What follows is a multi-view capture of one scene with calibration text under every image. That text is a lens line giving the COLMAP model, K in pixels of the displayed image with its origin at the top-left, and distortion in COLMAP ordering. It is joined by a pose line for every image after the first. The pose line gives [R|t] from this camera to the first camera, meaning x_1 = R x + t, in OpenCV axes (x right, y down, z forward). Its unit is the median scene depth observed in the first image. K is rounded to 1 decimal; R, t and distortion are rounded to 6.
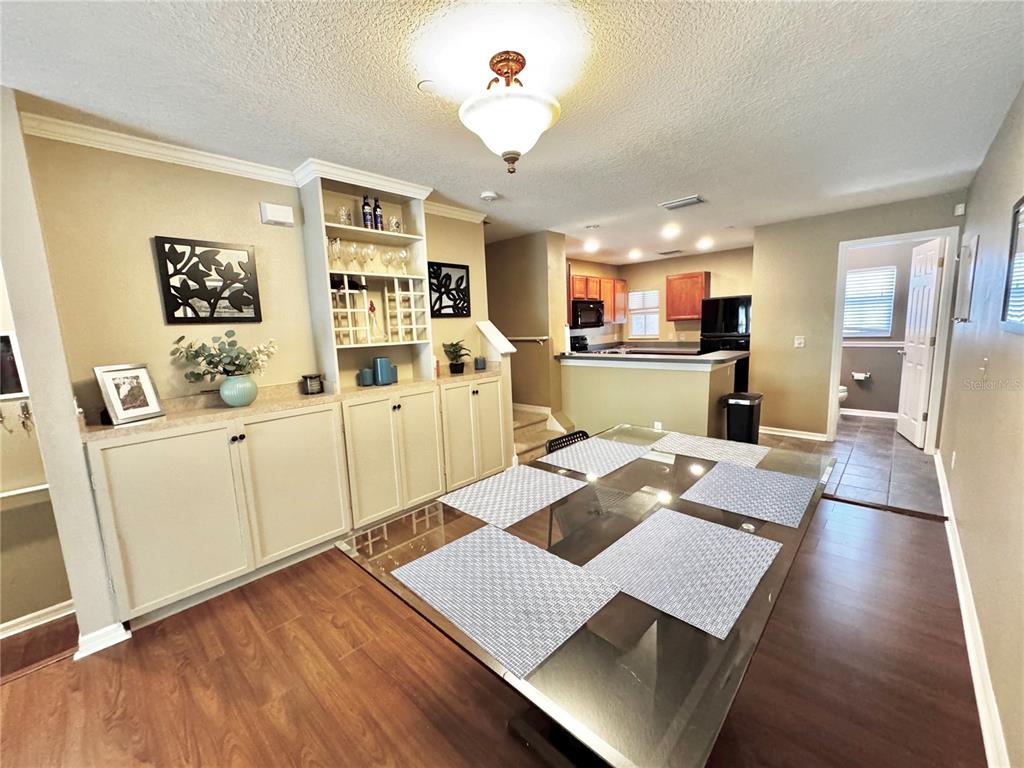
lens RADIAL K [[406.3, 0, 512.0], [0, 406.3, 384.0], [0, 0, 1]] dist [-0.001554, -0.000113]
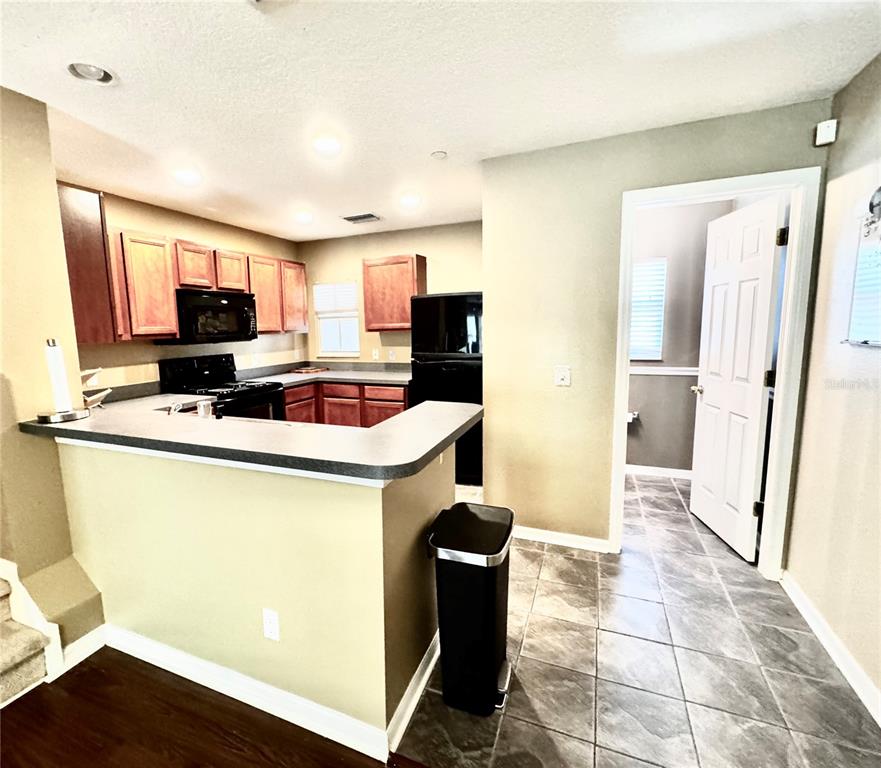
lens RADIAL K [[439.1, 0, 392.2], [0, 439.1, 387.2], [0, 0, 1]] dist [0.001353, -0.000242]
pose [[0.947683, -0.026508, 0.318109, 0.265890], [0.031376, 0.999456, -0.010186, -0.078072], [-0.317666, 0.019634, 0.947999, 0.451058]]
